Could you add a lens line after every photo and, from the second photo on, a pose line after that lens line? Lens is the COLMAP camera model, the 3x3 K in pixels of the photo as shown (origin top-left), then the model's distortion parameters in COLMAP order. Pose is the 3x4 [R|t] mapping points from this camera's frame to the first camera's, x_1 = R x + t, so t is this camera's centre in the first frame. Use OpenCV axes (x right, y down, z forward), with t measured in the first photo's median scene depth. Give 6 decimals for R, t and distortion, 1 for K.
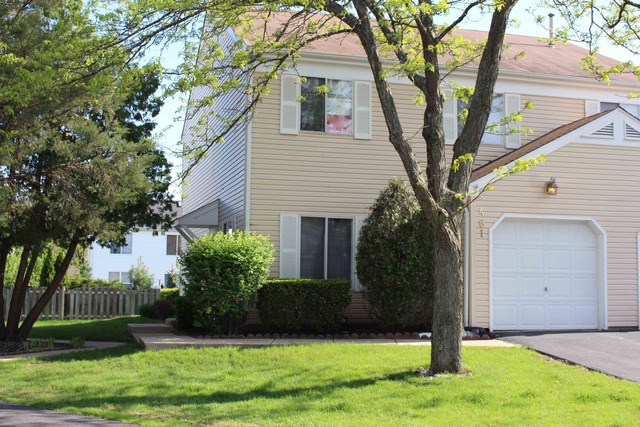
lens RADIAL K [[896.5, 0, 320.0], [0, 896.5, 213.5], [0, 0, 1]] dist [-0.047572, -0.011967]
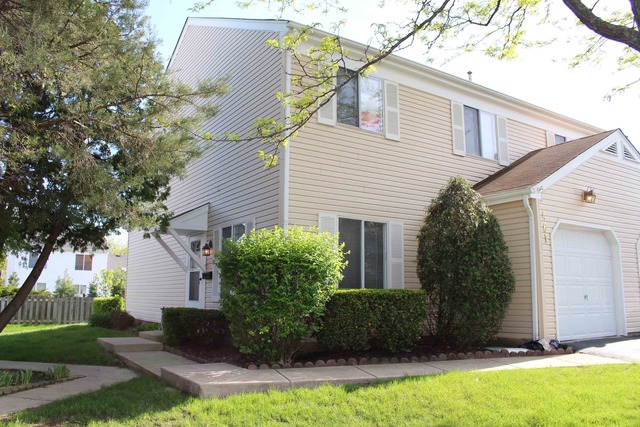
lens RADIAL K [[536.5, 0, 320.0], [0, 536.5, 213.5], [0, 0, 1]] dist [-0.144611, 0.116013]
pose [[0.951149, 0.043186, 0.305695, -0.203139], [-0.021537, 0.997037, -0.073841, 0.039320], [-0.307979, 0.063650, 0.949262, 0.514752]]
